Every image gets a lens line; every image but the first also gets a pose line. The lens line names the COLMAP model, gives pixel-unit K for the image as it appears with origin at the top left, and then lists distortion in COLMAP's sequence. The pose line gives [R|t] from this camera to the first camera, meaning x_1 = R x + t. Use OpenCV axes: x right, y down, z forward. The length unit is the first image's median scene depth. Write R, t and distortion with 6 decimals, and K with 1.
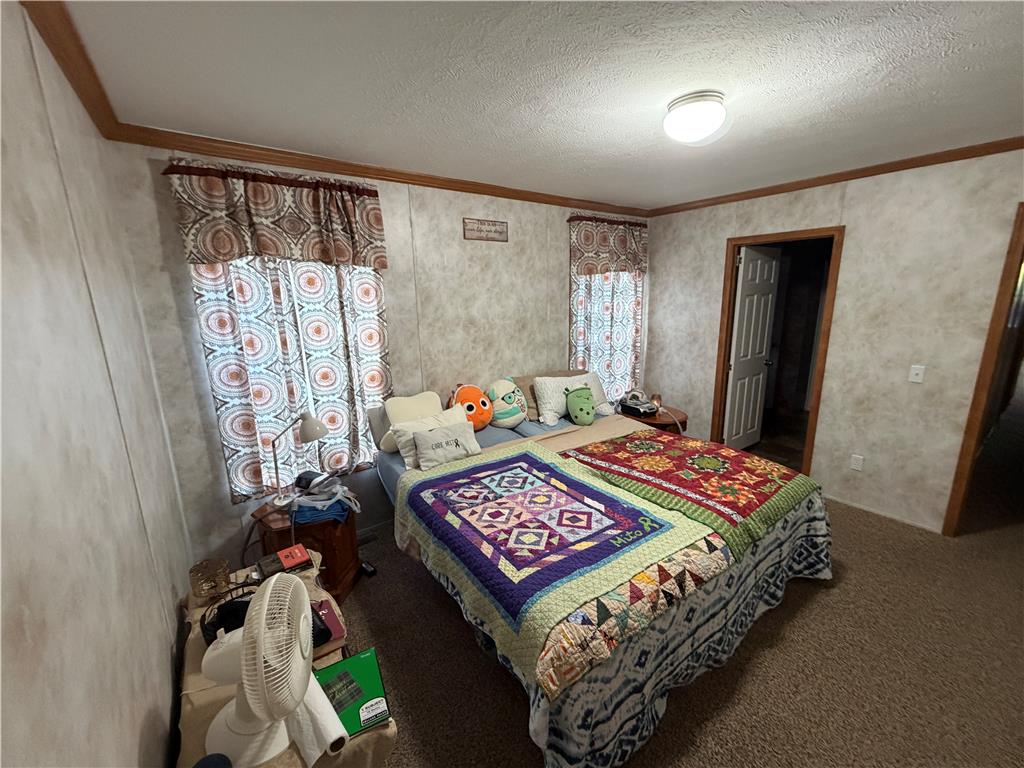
lens RADIAL K [[407.5, 0, 508.7], [0, 407.5, 385.4], [0, 0, 1]] dist [0.001470, 0.000212]
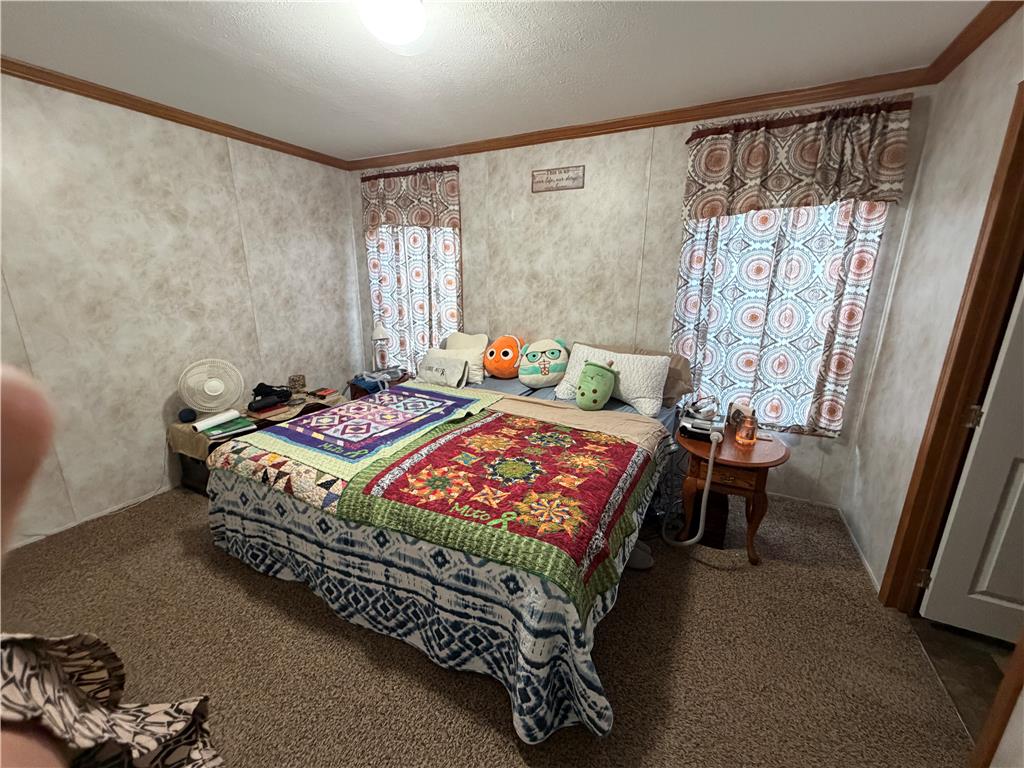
lens RADIAL K [[407.5, 0, 508.7], [0, 407.5, 385.4], [0, 0, 1]] dist [0.001470, 0.000212]
pose [[0.449646, 0.253305, -0.856537, 1.103613], [-0.212493, 0.961750, 0.172870, -0.076943], [0.867563, 0.104278, 0.486272, 0.648719]]
